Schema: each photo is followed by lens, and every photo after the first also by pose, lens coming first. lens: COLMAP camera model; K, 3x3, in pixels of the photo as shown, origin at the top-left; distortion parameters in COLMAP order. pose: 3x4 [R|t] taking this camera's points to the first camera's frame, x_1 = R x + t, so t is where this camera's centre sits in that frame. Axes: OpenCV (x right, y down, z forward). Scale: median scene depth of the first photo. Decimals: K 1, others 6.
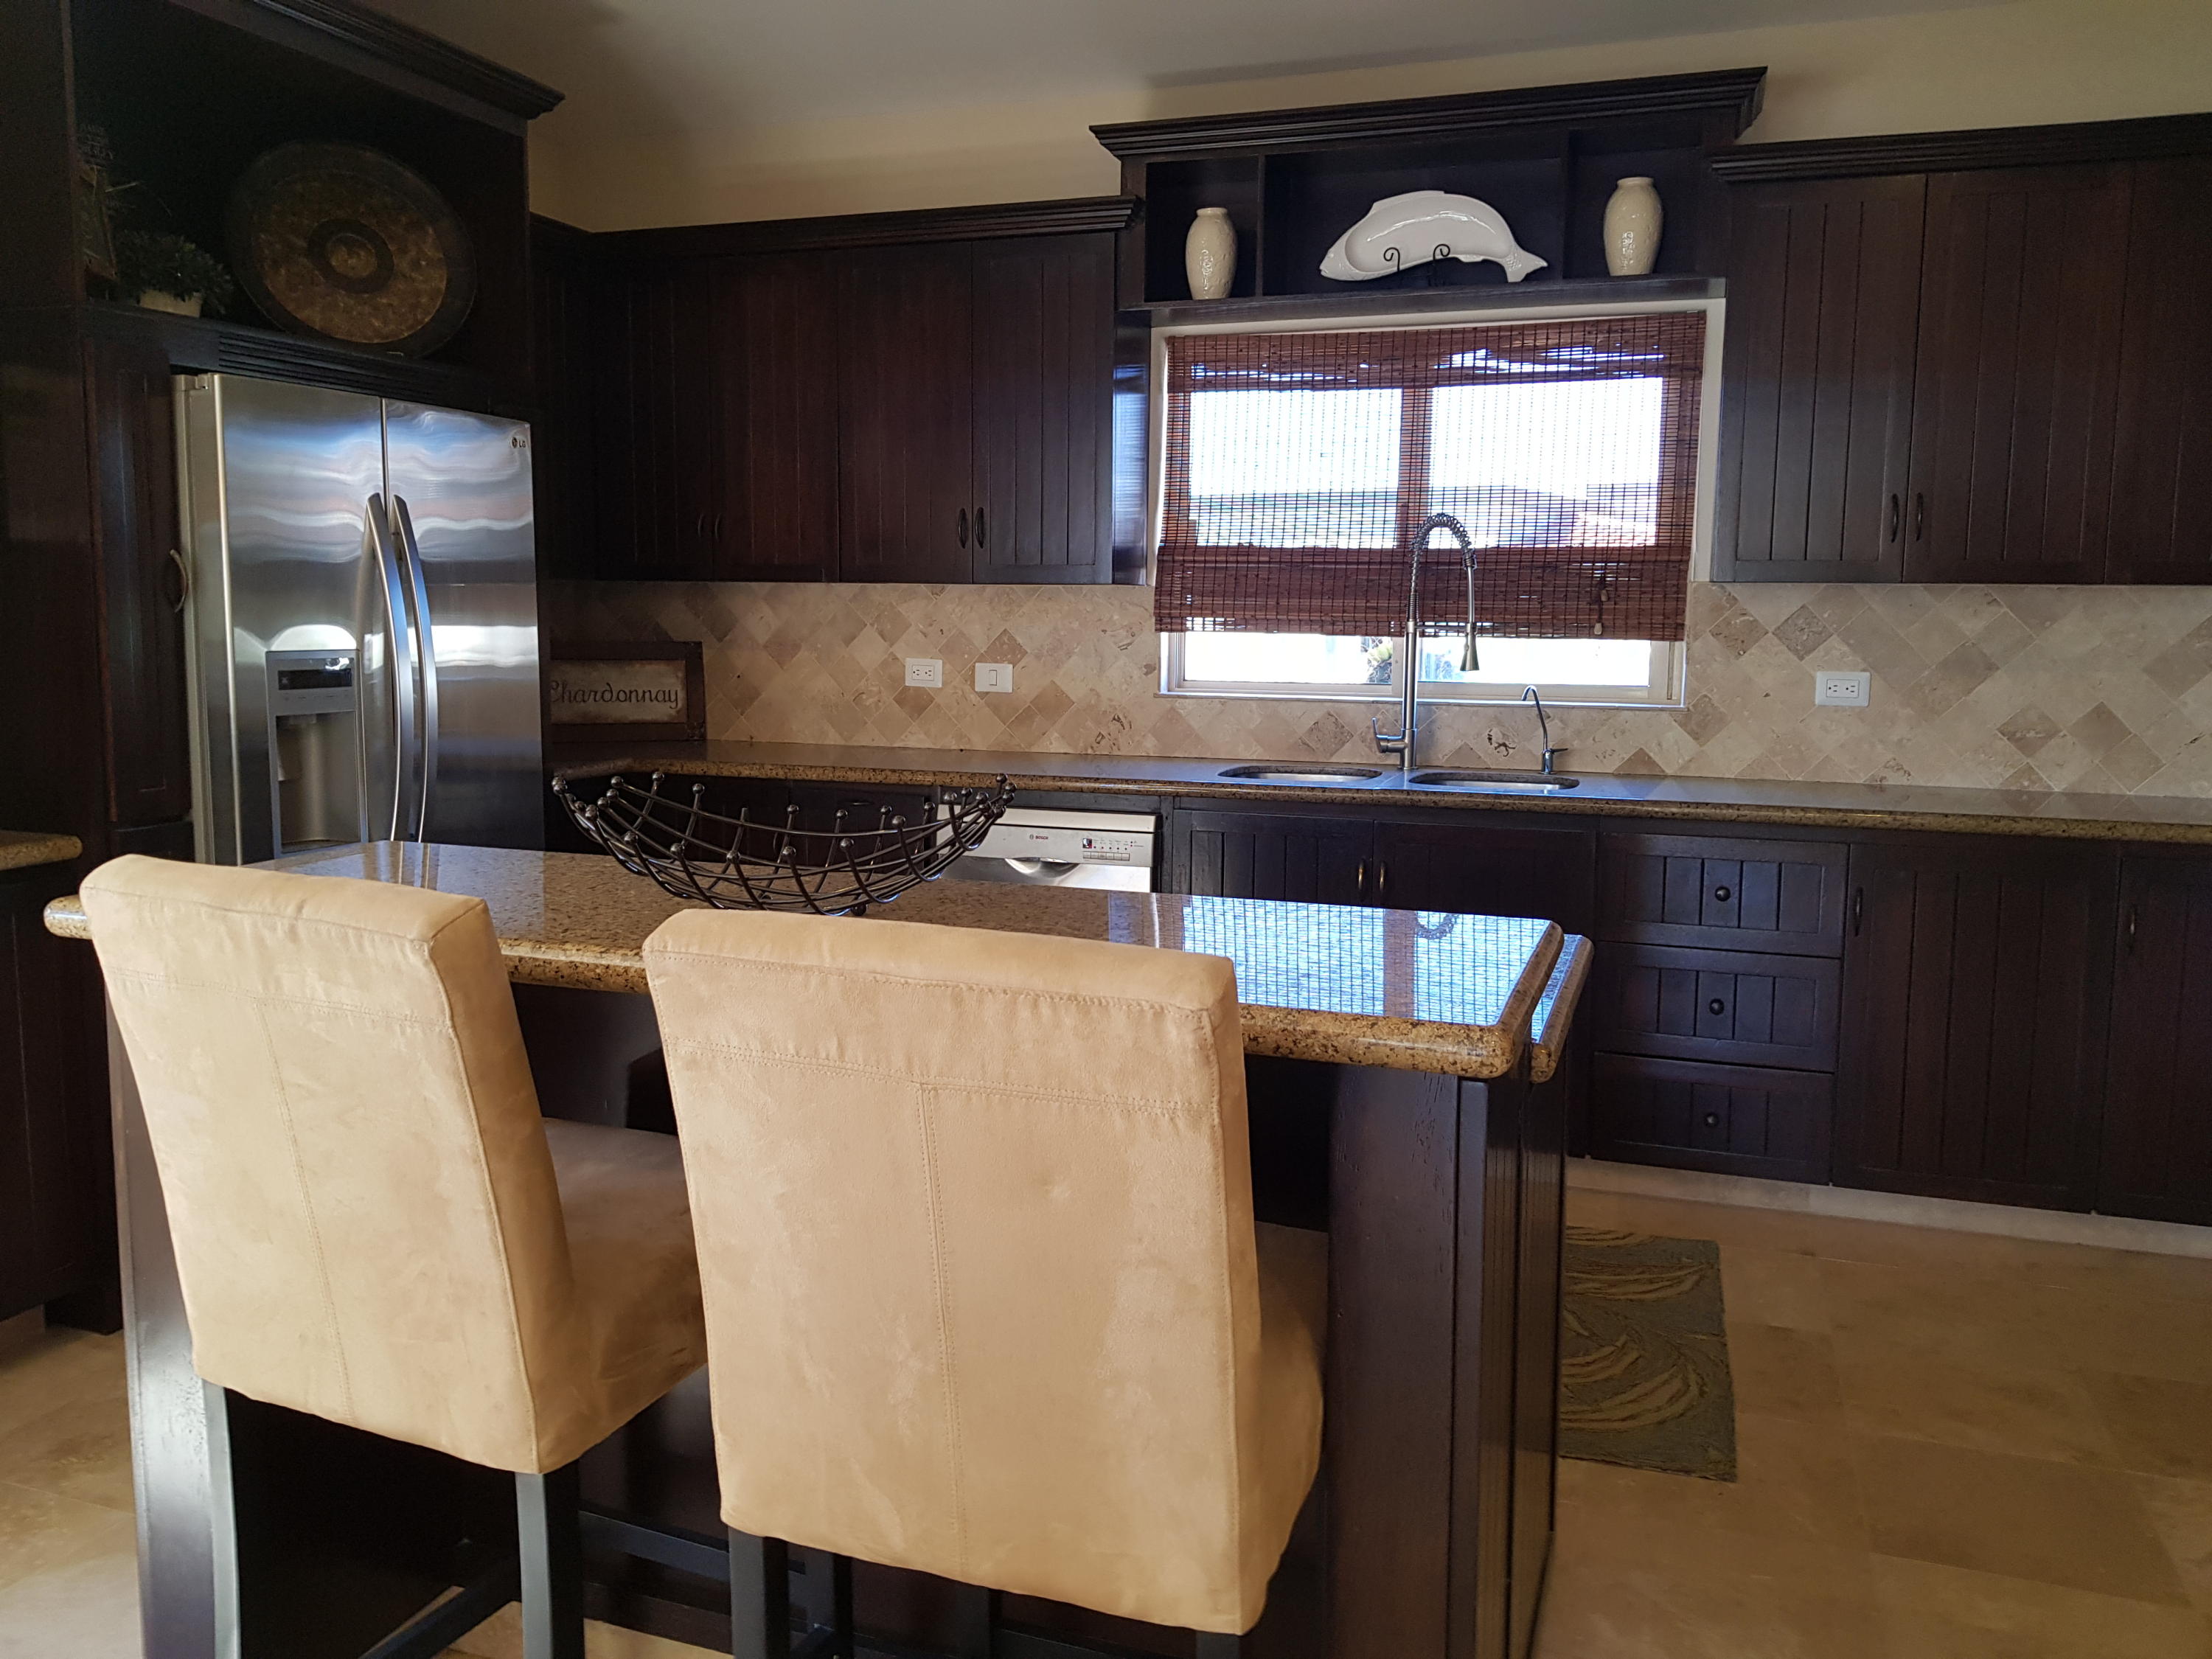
lens RADIAL K [[1735.3, 0, 1097.2], [0, 1735.3, 787.4], [0, 0, 1]] dist [0.066612, -0.096911]
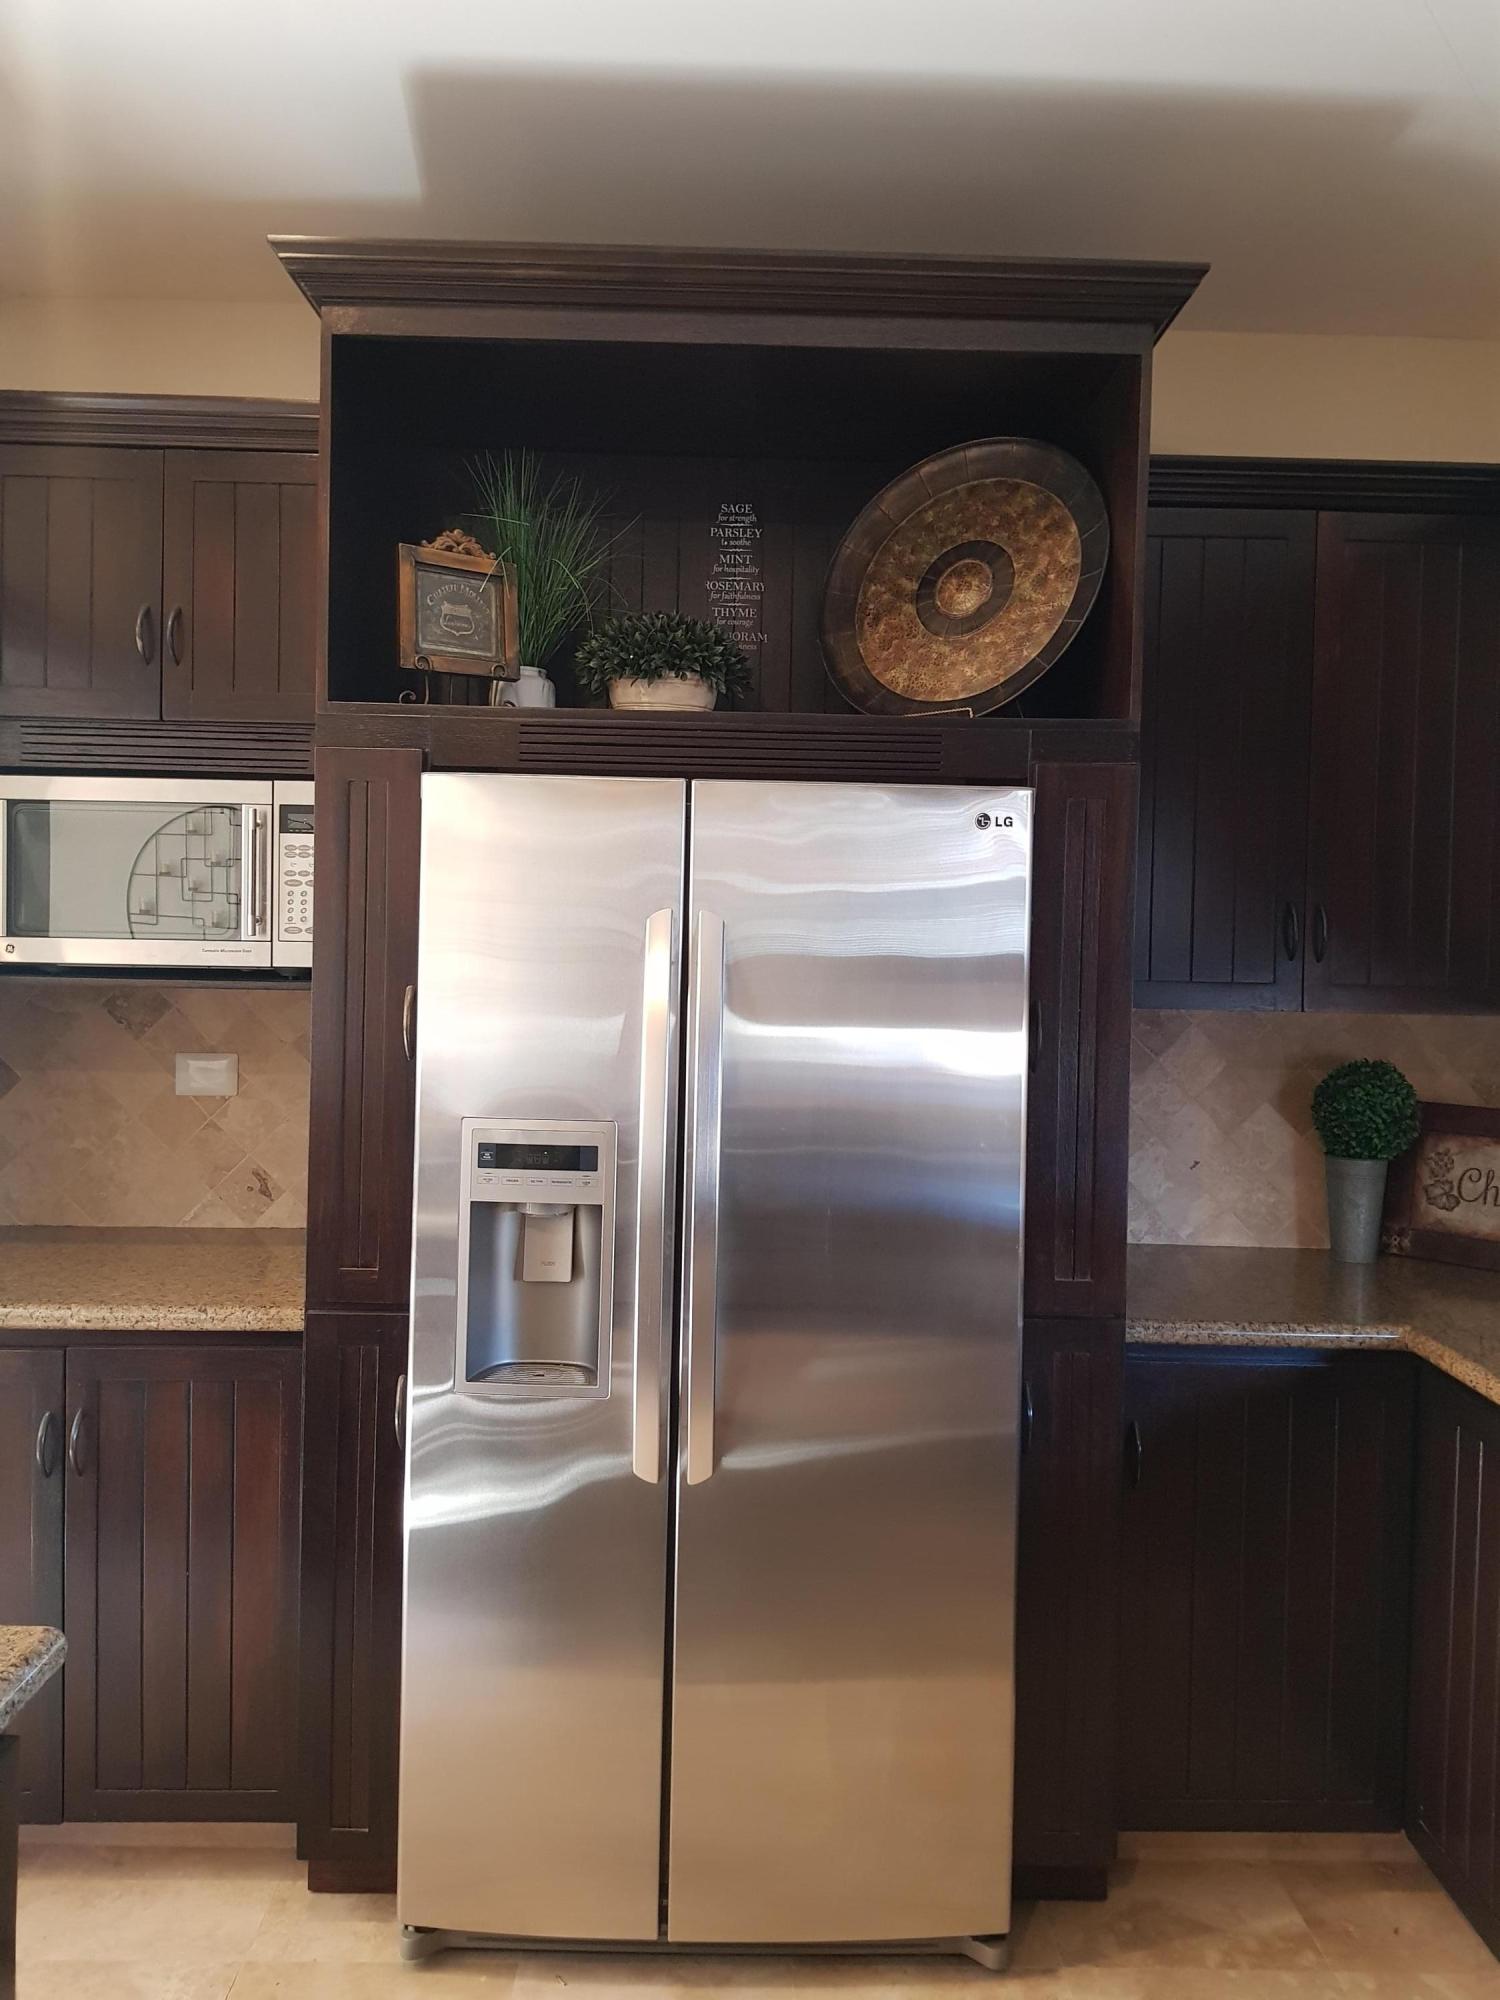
lens RADIAL K [[1569.0, 0, 750.0], [0, 1569.0, 995.9], [0, 0, 1]] dist [0.066612, -0.096911]
pose [[0.350392, 0.031893, -0.936060, 0.180067], [-0.118076, 0.992950, -0.010368, -0.111632], [0.929131, 0.114159, 0.351688, 0.696051]]
